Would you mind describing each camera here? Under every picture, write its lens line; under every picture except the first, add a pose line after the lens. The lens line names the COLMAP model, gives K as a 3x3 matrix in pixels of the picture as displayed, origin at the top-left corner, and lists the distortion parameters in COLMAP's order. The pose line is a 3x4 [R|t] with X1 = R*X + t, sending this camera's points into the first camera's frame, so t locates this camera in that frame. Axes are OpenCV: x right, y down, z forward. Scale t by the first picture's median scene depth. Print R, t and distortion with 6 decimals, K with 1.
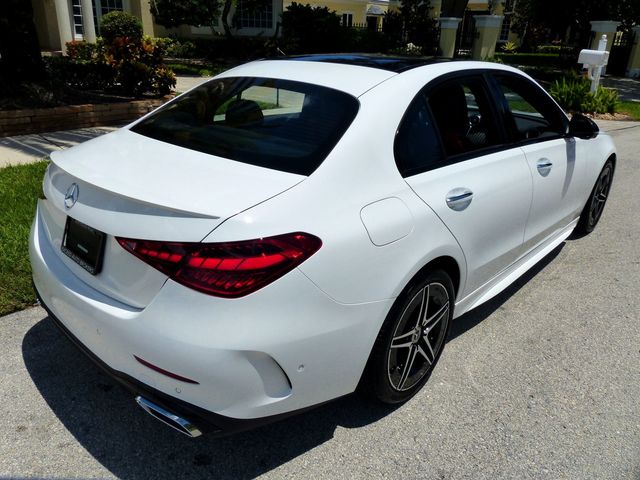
lens RADIAL K [[476.8, 0, 317.6], [0, 476.8, 232.7], [0, 0, 1]] dist [-0.016152, 0.007081]
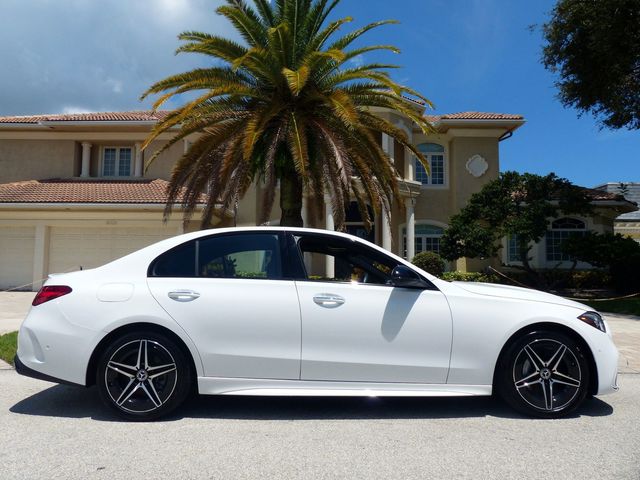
lens RADIAL K [[477.0, 0, 317.7], [0, 477.0, 241.3], [0, 0, 1]] dist [-0.025743, 0.007126]
pose [[0.700977, -0.085017, -0.708099, 1.792402], [-0.255522, 0.897017, -0.360650, 0.235320], [0.665838, 0.433742, 0.607065, 0.224579]]
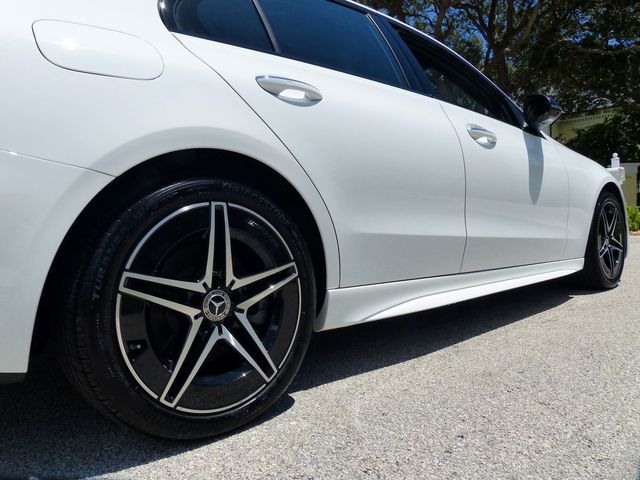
lens RADIAL K [[475.6, 0, 316.4], [0, 475.6, 232.5], [0, 0, 1]] dist [-0.009639, 0.002845]
pose [[0.994392, -0.059378, -0.087514, 0.375054], [0.024412, 0.934033, -0.356351, 0.335078], [0.102901, 0.352216, 0.930245, 0.466854]]
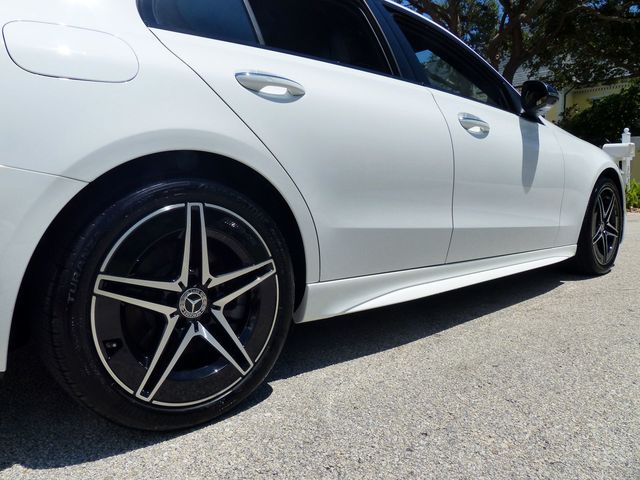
lens RADIAL K [[476.7, 0, 316.7], [0, 476.7, 235.8], [0, 0, 1]] dist [-0.021605, 0.007203]
pose [[0.993983, -0.031036, -0.105047, 0.415393], [0.000109, 0.959298, -0.282396, 0.297888], [0.109536, 0.280685, 0.953529, 0.449992]]
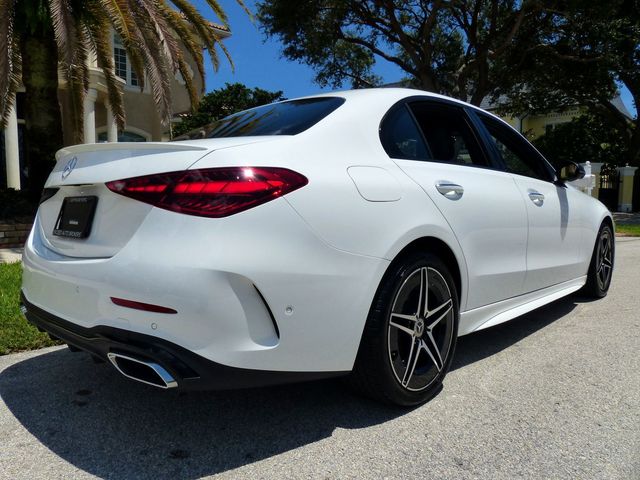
lens RADIAL K [[477.0, 0, 318.5], [0, 477.0, 235.9], [0, 0, 1]] dist [-0.021577, 0.011307]
pose [[0.999393, -0.030824, -0.016239, 0.031856], [0.024307, 0.950798, -0.308857, 0.326190], [0.024961, 0.308275, 0.950970, 0.056750]]
